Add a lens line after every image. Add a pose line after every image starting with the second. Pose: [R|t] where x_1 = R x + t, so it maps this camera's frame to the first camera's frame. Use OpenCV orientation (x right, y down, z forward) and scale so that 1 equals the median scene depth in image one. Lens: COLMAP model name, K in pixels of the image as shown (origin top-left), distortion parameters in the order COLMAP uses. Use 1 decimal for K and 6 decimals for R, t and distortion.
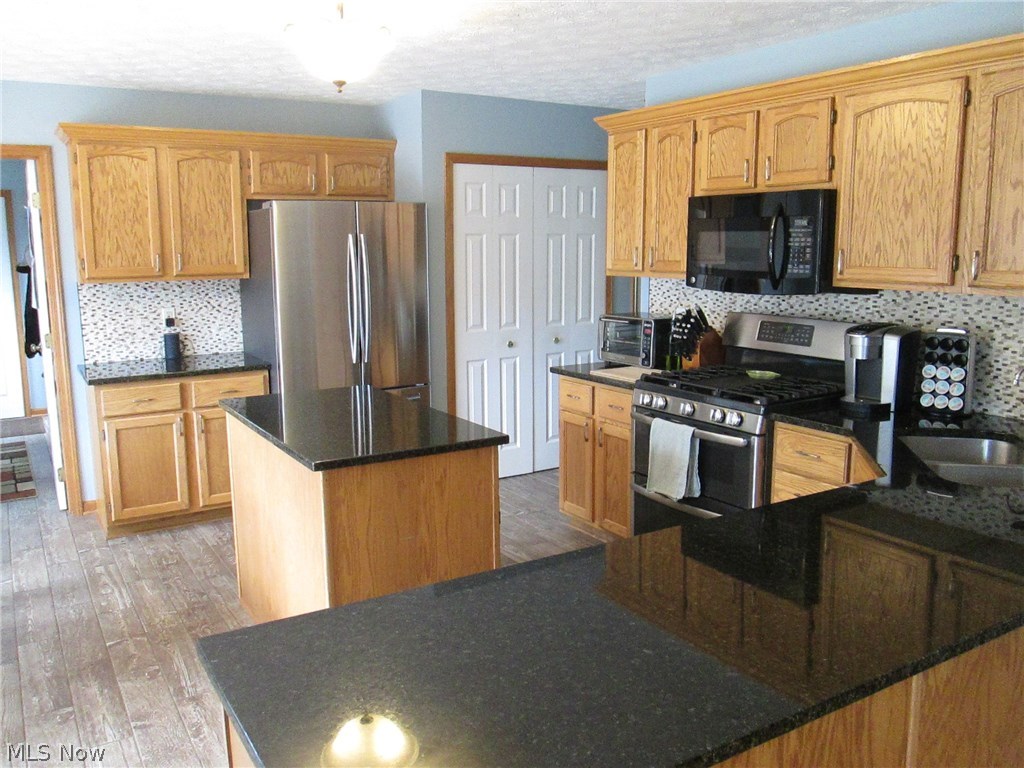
lens RADIAL K [[847.2, 0, 508.2], [0, 847.2, 380.8], [0, 0, 1]] dist [-0.049246, 0.015211]
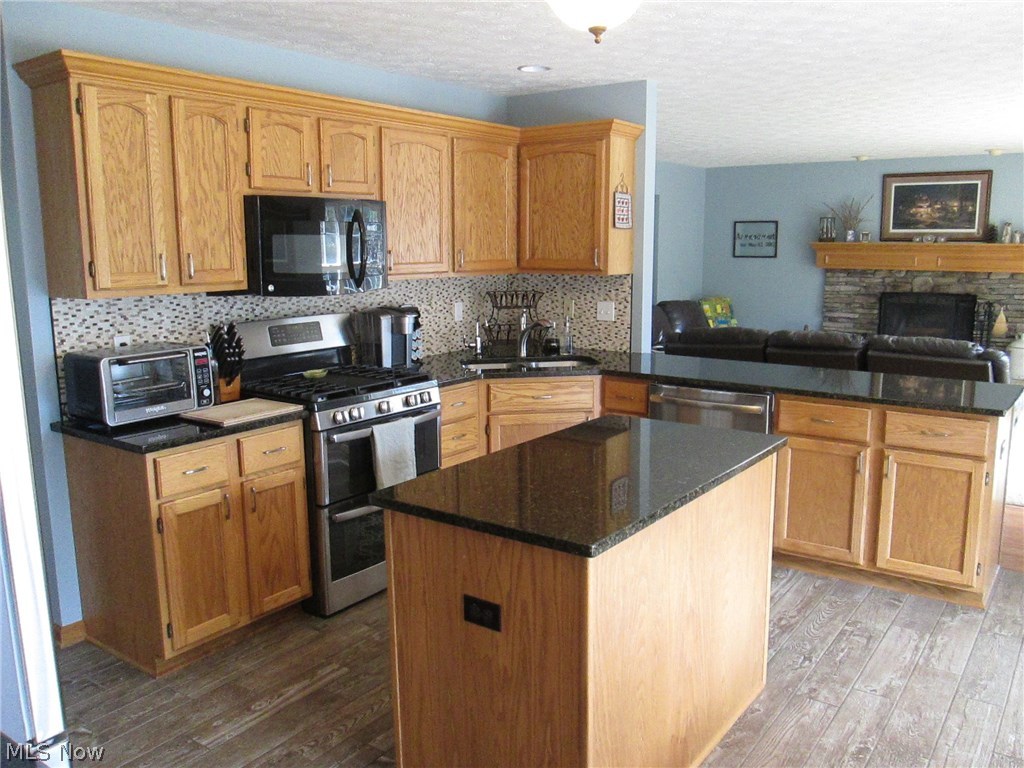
lens RADIAL K [[847.2, 0, 504.5], [0, 847.2, 382.3], [0, 0, 1]] dist [-0.049246, 0.015211]
pose [[-0.379434, -0.139785, 0.914598, -0.711130], [0.162238, 0.963153, 0.214513, -0.175452], [-0.910884, 0.229776, -0.342774, 1.107516]]
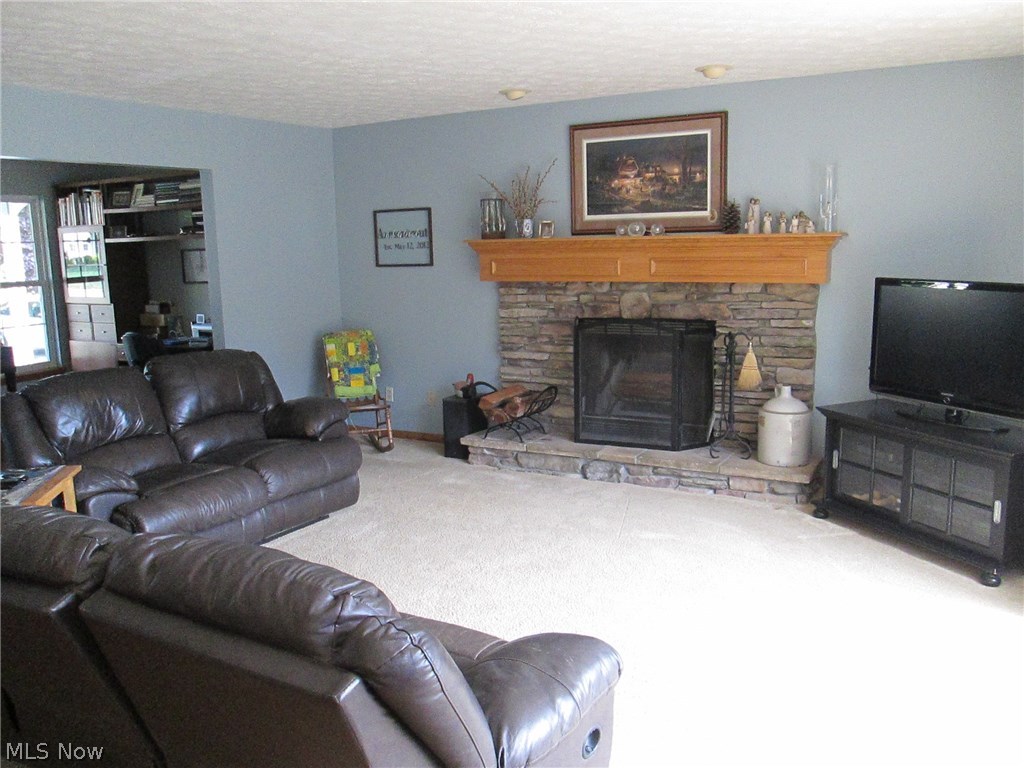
lens RADIAL K [[847.2, 0, 516.4], [0, 847.2, 389.3], [0, 0, 1]] dist [-0.049246, 0.015211]
pose [[-0.493588, -0.130370, 0.859869, -0.557597], [0.178785, 0.952373, 0.247023, -0.129263], [-0.851121, 0.275660, -0.446772, 0.822032]]
